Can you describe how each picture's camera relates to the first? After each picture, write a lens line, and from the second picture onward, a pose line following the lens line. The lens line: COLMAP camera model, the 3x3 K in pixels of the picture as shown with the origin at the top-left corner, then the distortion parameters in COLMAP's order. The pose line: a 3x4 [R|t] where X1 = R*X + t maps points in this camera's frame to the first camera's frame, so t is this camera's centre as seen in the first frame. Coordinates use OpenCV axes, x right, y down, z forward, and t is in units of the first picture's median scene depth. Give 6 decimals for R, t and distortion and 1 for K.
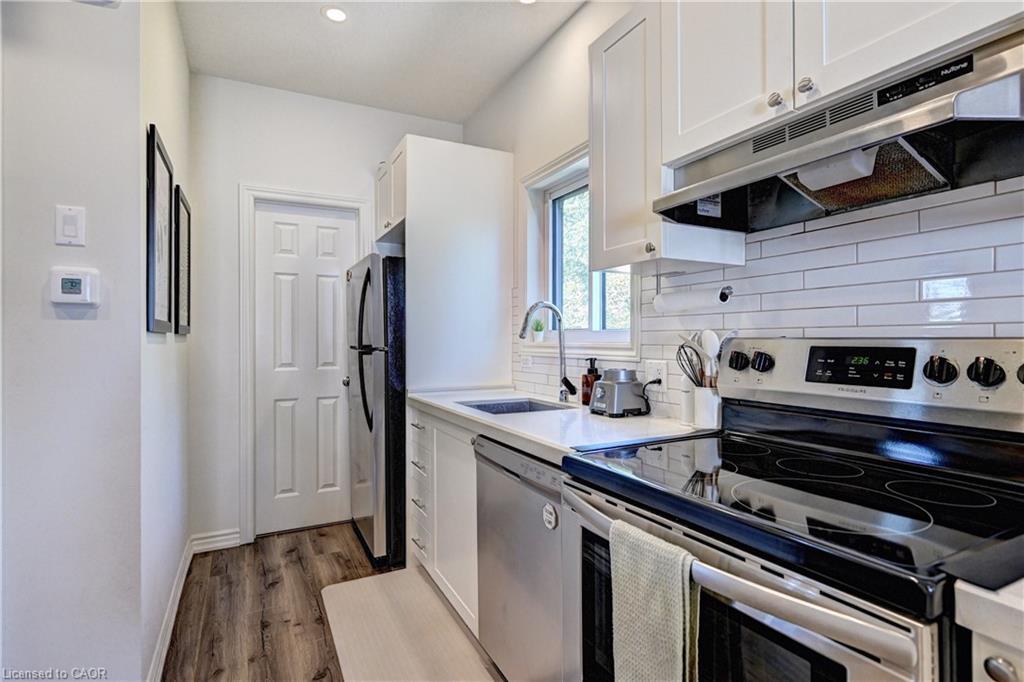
lens RADIAL K [[509.4, 0, 512.0], [0, 509.4, 341.0], [0, 0, 1]] dist [-0.000438, -0.000076]
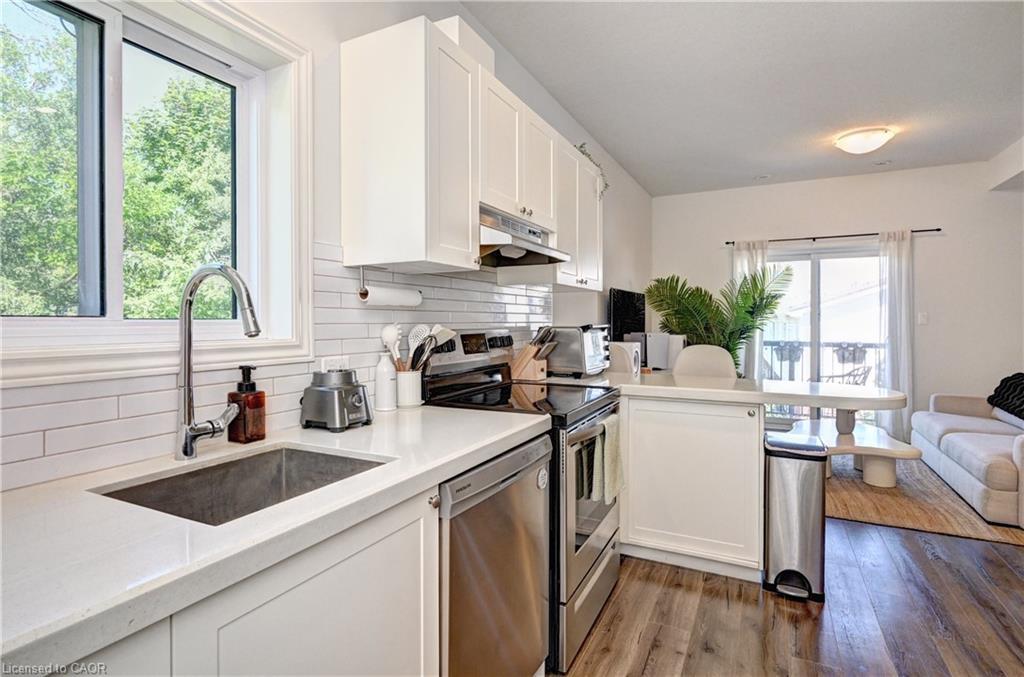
lens RADIAL K [[513.7, 0, 509.2], [0, 513.7, 326.6], [0, 0, 1]] dist [0.000653, 0.000095]
pose [[-0.582990, -0.001937, 0.812477, -0.636690], [0.007509, 0.999942, 0.007772, -0.020088], [-0.812444, 0.010631, -0.582942, 1.298145]]
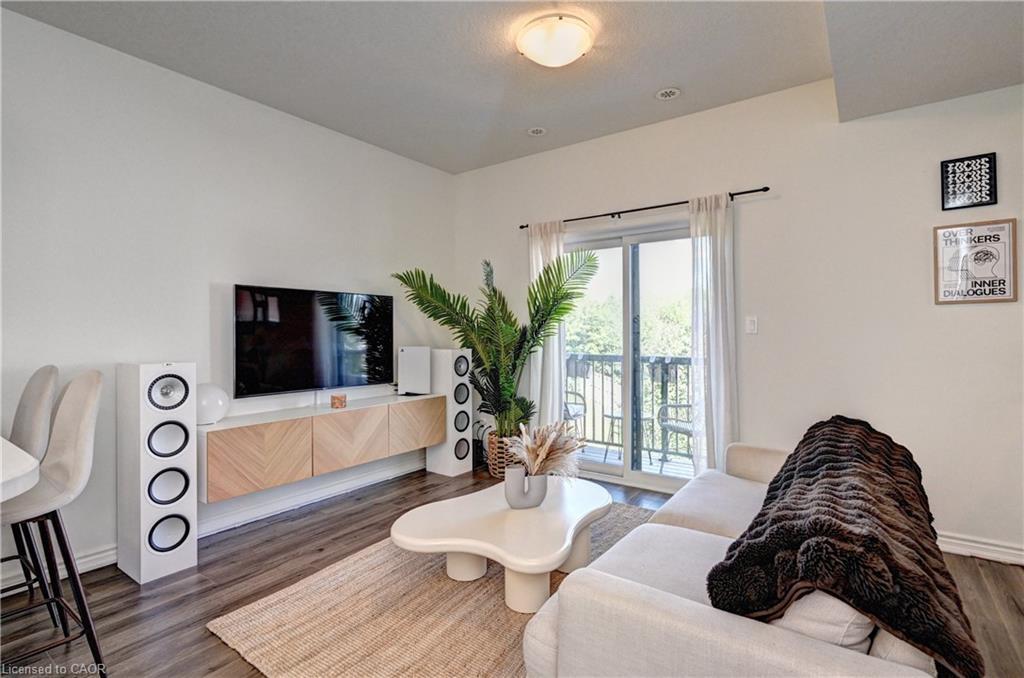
lens RADIAL K [[492.7, 0, 518.4], [0, 492.7, 333.5], [0, 0, 1]] dist [-0.000647, 0.000029]
pose [[-0.458526, 0.007707, 0.888648, -0.866107], [0.011179, 0.999933, -0.002904, 0.000661], [-0.888611, 0.008603, -0.458581, -0.544741]]
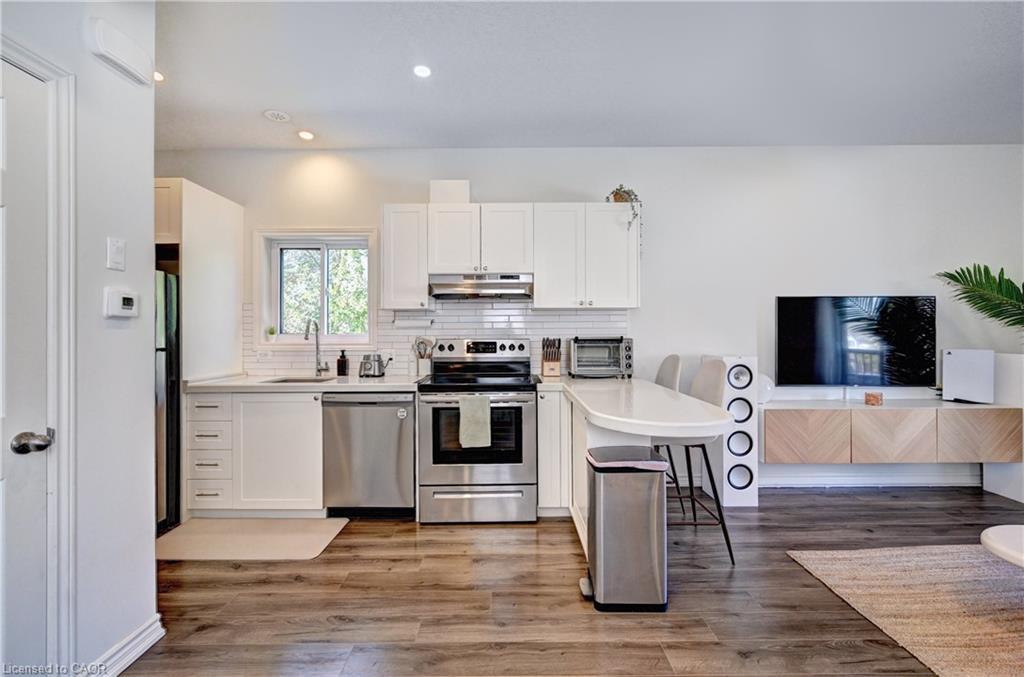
lens RADIAL K [[421.7, 0, 507.6], [0, 421.7, 332.5], [0, 0, 1]] dist [-0.000035, 0.000181]
pose [[0.460530, 0.004764, 0.887631, -1.084444], [0.004627, 0.999959, -0.007768, -0.016739], [-0.887632, 0.007685, 0.460489, -0.271464]]
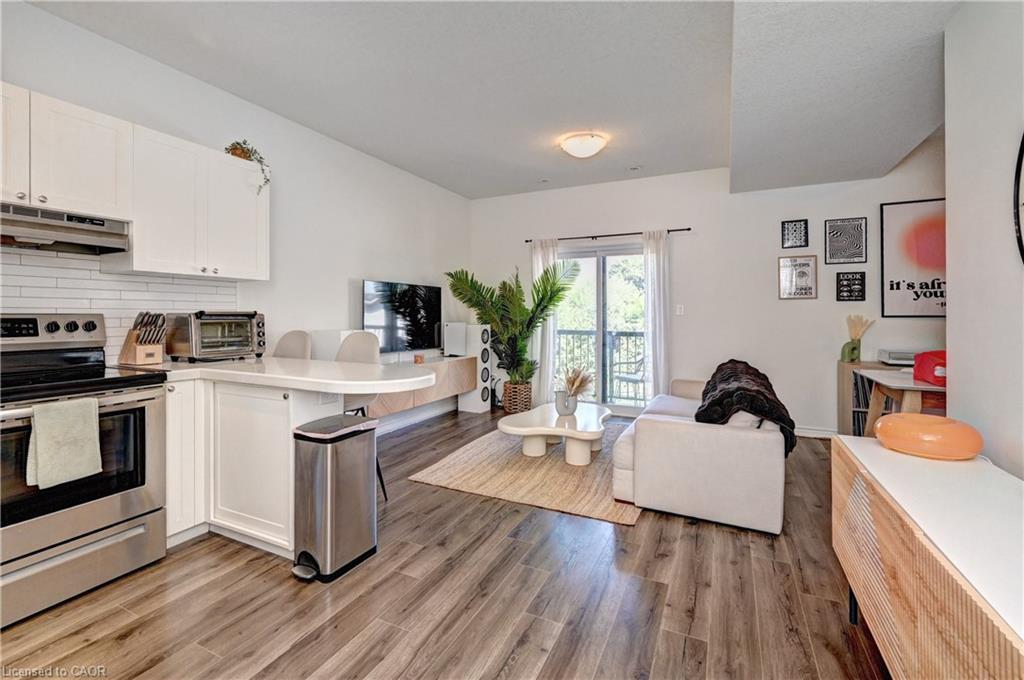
lens RADIAL K [[451.2, 0, 507.2], [0, 451.2, 312.7], [0, 0, 1]] dist [0.000643, 0.000143]
pose [[-0.597555, 0.008759, 0.801780, -1.208716], [0.004041, 0.999961, -0.007912, 0.007826], [-0.801817, -0.001488, -0.597567, 0.306786]]
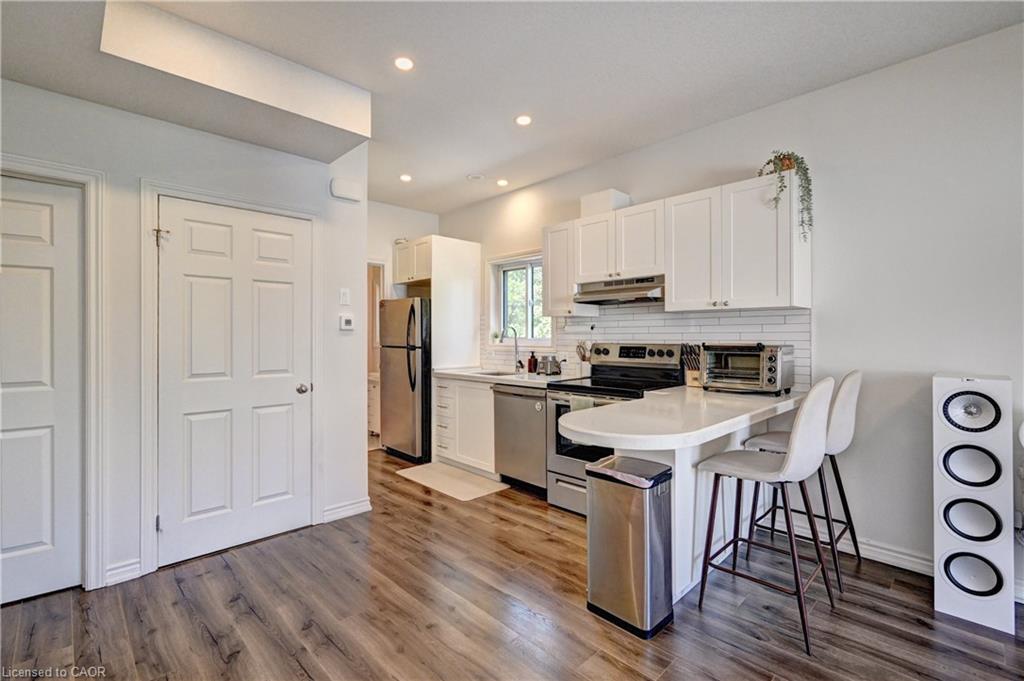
lens RADIAL K [[456.4, 0, 510.3], [0, 456.4, 333.3], [0, 0, 1]] dist [-0.000013, -0.000104]
pose [[0.957262, 0.004252, 0.289192, -0.599069], [-0.001090, 0.999938, -0.011094, -0.025991], [-0.289222, 0.010304, 0.957207, -1.025689]]
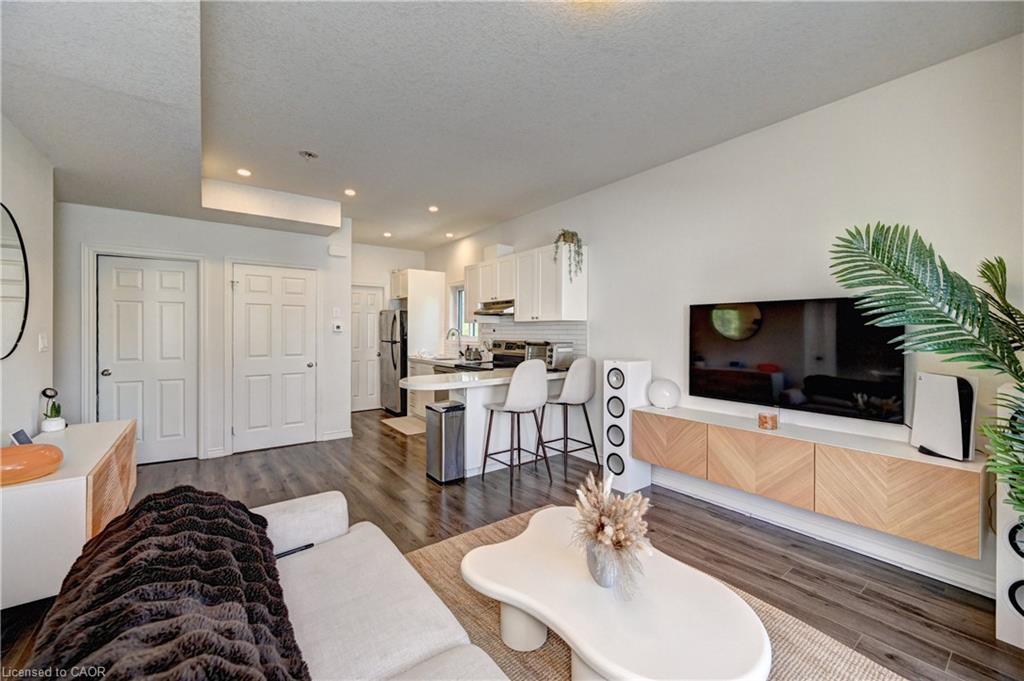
lens RADIAL K [[405.0, 0, 510.1], [0, 405.0, 331.5], [0, 0, 1]] dist [-0.000100, 0.000059]
pose [[0.986003, 0.006402, 0.166607, -0.020351], [-0.005667, 0.999972, -0.004887, -0.053124], [-0.166634, 0.003875, 0.986011, -2.001696]]
